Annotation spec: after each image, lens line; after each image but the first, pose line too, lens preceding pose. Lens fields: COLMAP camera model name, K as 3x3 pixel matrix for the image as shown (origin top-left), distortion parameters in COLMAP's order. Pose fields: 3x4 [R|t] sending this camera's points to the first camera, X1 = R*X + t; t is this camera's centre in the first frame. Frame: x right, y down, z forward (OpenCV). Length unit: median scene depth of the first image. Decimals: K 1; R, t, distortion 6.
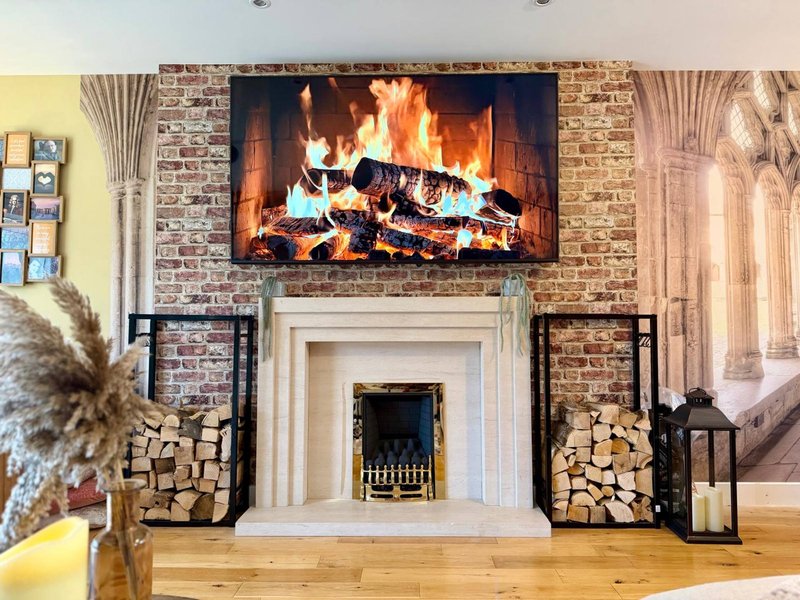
lens RADIAL K [[565.0, 0, 400.7], [0, 565.0, 301.1], [0, 0, 1]] dist [0.002473, -0.010791]
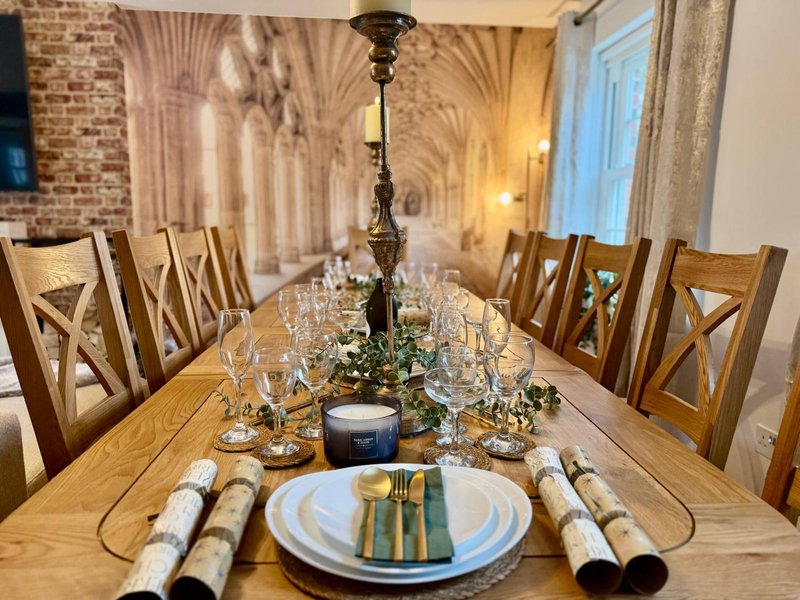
lens RADIAL K [[565.0, 0, 399.9], [0, 565.0, 301.6], [0, 0, 1]] dist [0.002473, -0.010791]
pose [[0.995835, 0.002503, 0.091135, 0.838055], [-0.020819, 0.979455, 0.200587, -0.088632], [-0.088760, -0.201649, 0.975428, -0.216213]]
